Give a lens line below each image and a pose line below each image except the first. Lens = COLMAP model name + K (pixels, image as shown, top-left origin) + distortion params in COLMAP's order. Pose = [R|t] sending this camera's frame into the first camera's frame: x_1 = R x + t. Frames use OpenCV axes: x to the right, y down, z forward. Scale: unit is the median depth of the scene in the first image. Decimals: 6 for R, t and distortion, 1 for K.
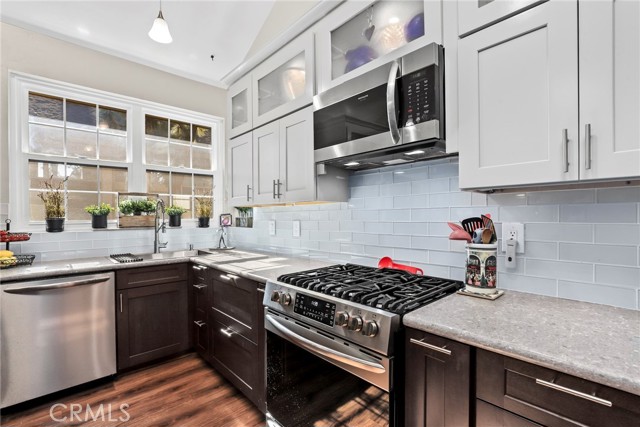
lens RADIAL K [[289.5, 0, 318.9], [0, 289.5, 216.1], [0, 0, 1]] dist [-0.009602, 0.000794]
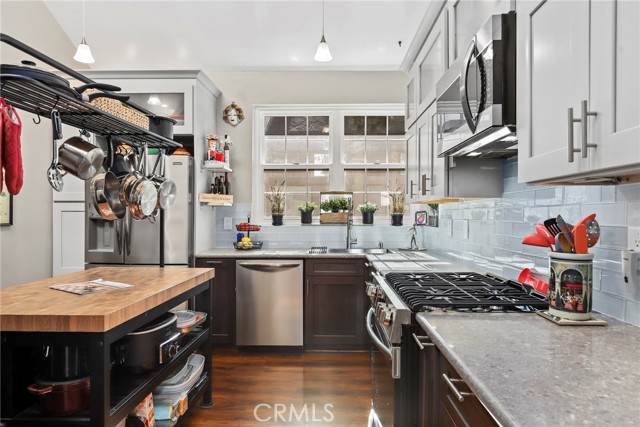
lens RADIAL K [[377.6, 0, 318.0], [0, 377.6, 210.7], [0, 0, 1]] dist [-0.037315, 0.000255]
pose [[0.724710, 0.001821, -0.689052, 0.319149], [-0.006349, 0.999972, -0.004034, -0.003111], [0.689025, 0.007299, 0.724701, -0.067912]]
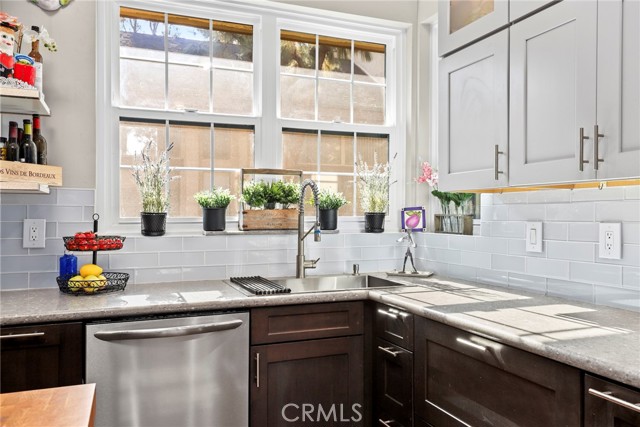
lens RADIAL K [[514.7, 0, 336.0], [0, 514.7, 204.6], [0, 0, 1]] dist [0.034353, 0.000447]
pose [[0.937751, 0.002066, -0.347303, -0.171170], [-0.007863, 0.999852, -0.015282, 0.003452], [0.347220, 0.017061, 0.937628, 0.109129]]
